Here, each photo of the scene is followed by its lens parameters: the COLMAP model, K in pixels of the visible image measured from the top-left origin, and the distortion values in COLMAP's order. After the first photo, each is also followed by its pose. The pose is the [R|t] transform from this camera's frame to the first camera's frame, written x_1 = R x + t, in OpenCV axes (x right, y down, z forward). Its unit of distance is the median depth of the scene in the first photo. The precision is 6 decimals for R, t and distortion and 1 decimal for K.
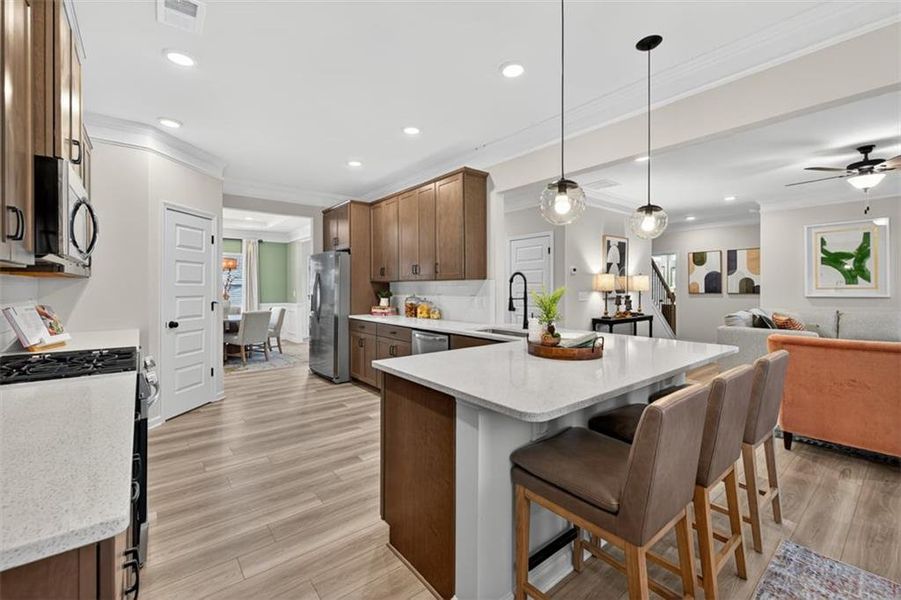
lens RADIAL K [[378.1, 0, 448.2], [0, 378.1, 287.9], [0, 0, 1]] dist [0.004427, -0.000386]
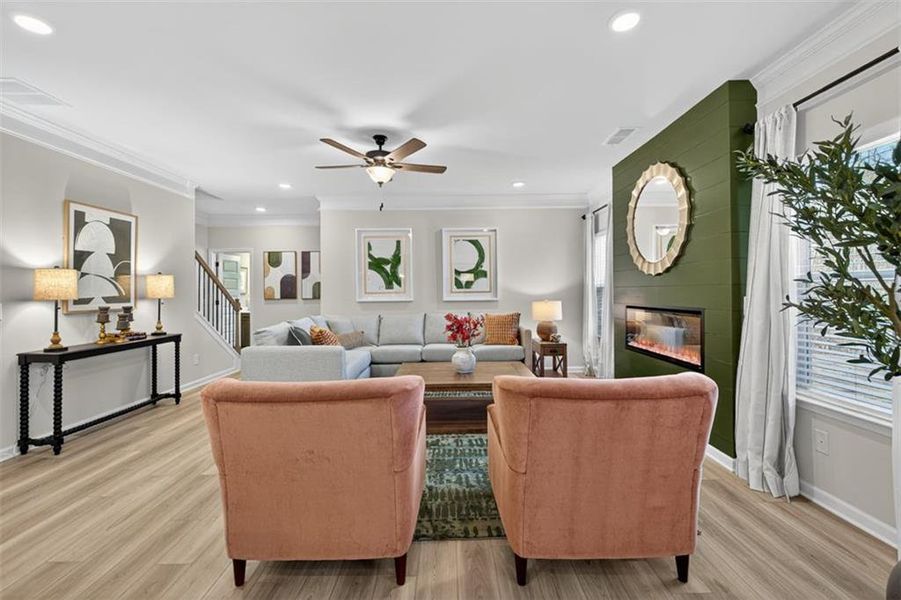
lens RADIAL K [[378.1, 0, 449.5], [0, 378.1, 286.8], [0, 0, 1]] dist [0.004427, -0.000386]
pose [[0.626281, 0.007038, 0.779565, 0.342745], [0.004644, 0.999908, -0.012758, -0.001692], [-0.779583, 0.011611, 0.626191, 0.212999]]
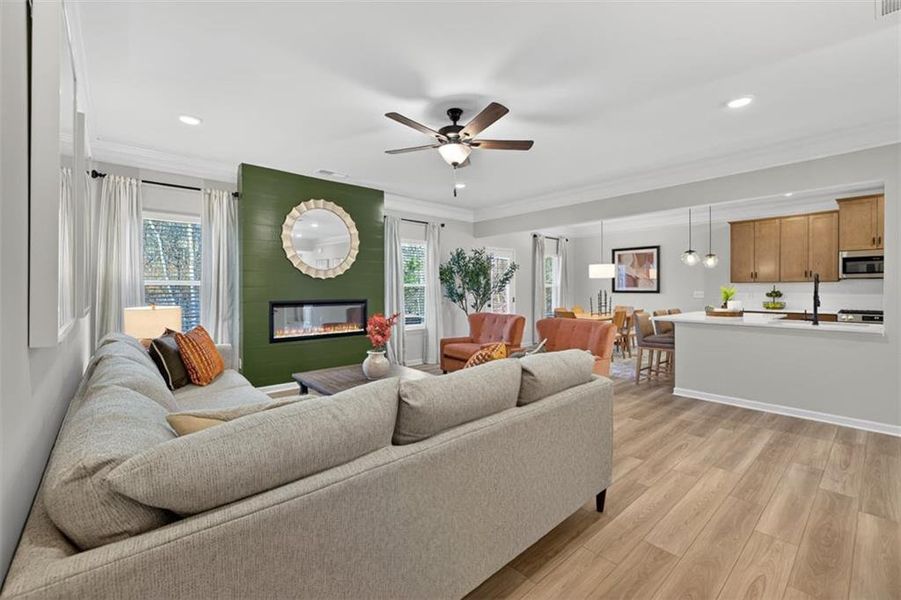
lens RADIAL K [[378.1, 0, 450.9], [0, 378.1, 292.3], [0, 0, 1]] dist [0.004427, -0.000386]
pose [[-0.999206, 0.009481, -0.038704, 0.783157], [0.008941, 0.999860, 0.014109, -0.006662], [0.038833, 0.013751, -0.999151, 1.225446]]
